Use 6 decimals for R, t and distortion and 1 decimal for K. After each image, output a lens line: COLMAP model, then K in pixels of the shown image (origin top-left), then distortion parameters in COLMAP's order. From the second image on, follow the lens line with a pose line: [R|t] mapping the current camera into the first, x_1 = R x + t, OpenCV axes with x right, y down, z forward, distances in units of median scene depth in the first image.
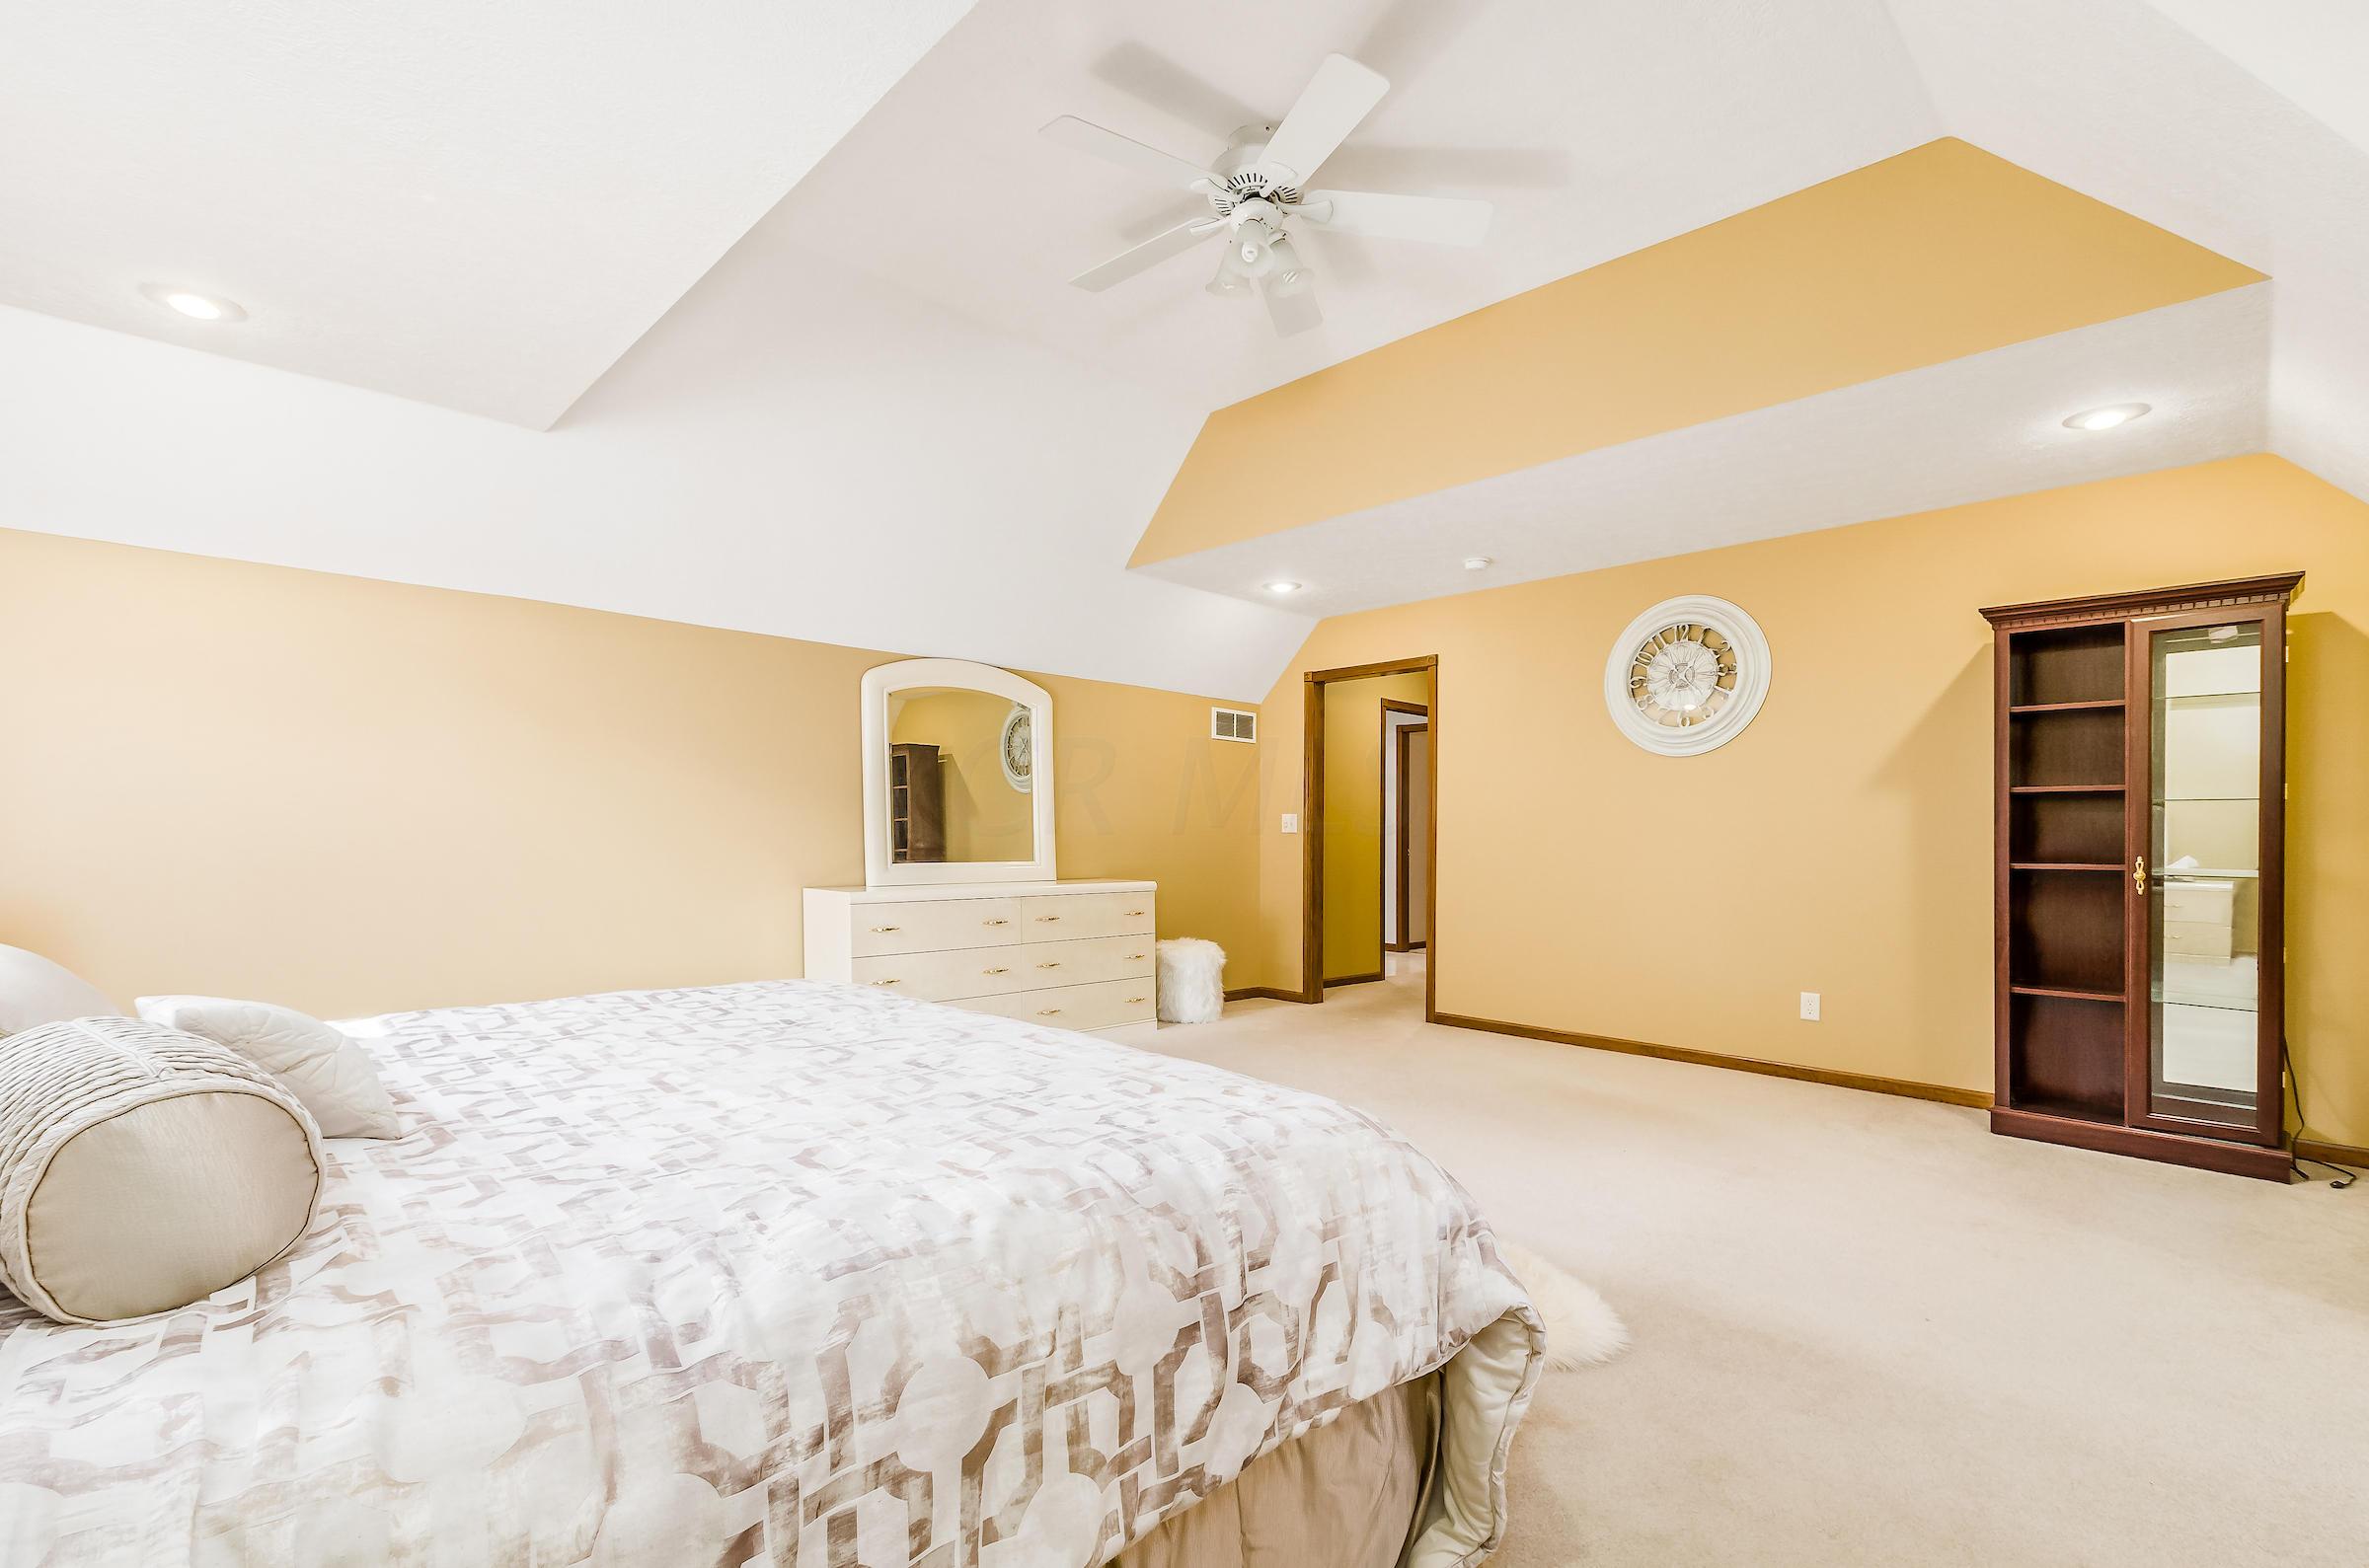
lens RADIAL K [[1027.3, 0, 1189.4], [0, 1027.3, 857.0], [0, 0, 1]] dist [0.017744, 0.000083]
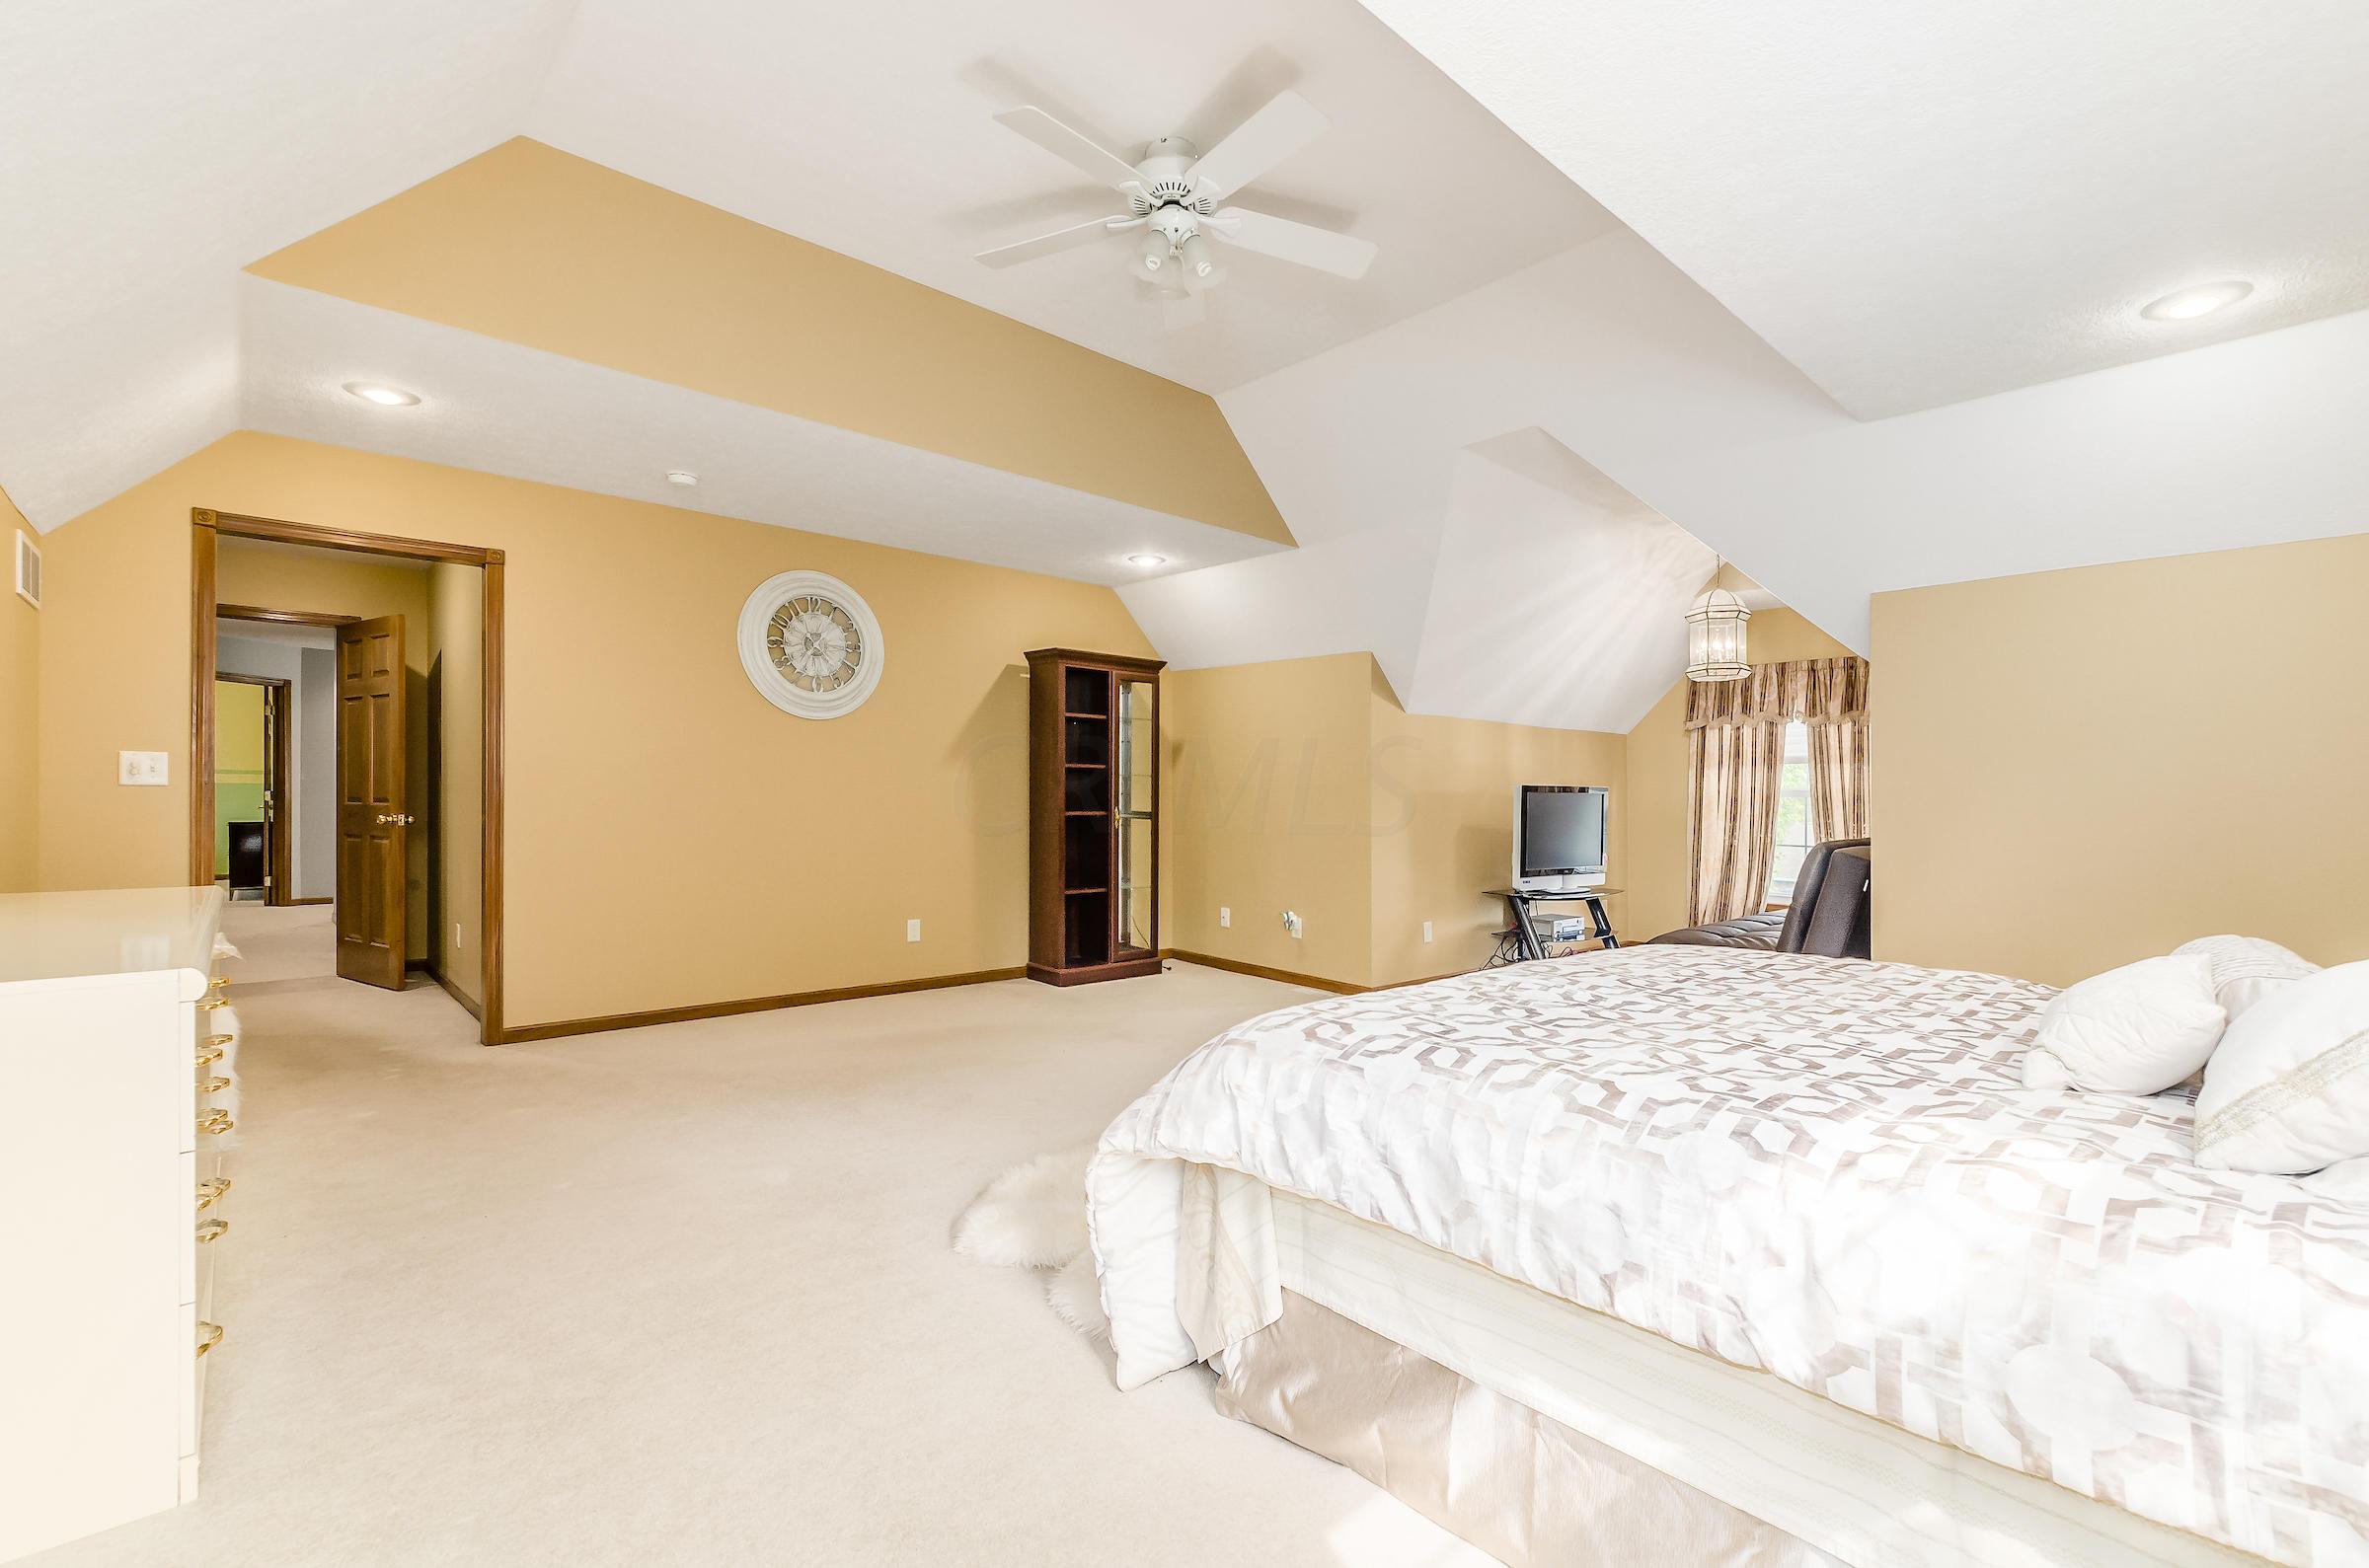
lens RADIAL K [[1041.5, 0, 1184.5], [0, 1041.5, 784.0], [0, 0, 1]] dist [-0.040673, 0.000140]
pose [[0.047781, 0.003410, 0.998852, -0.584814], [0.009902, 0.999943, -0.003887, -0.022220], [-0.998809, 0.010077, 0.047744, 0.566762]]
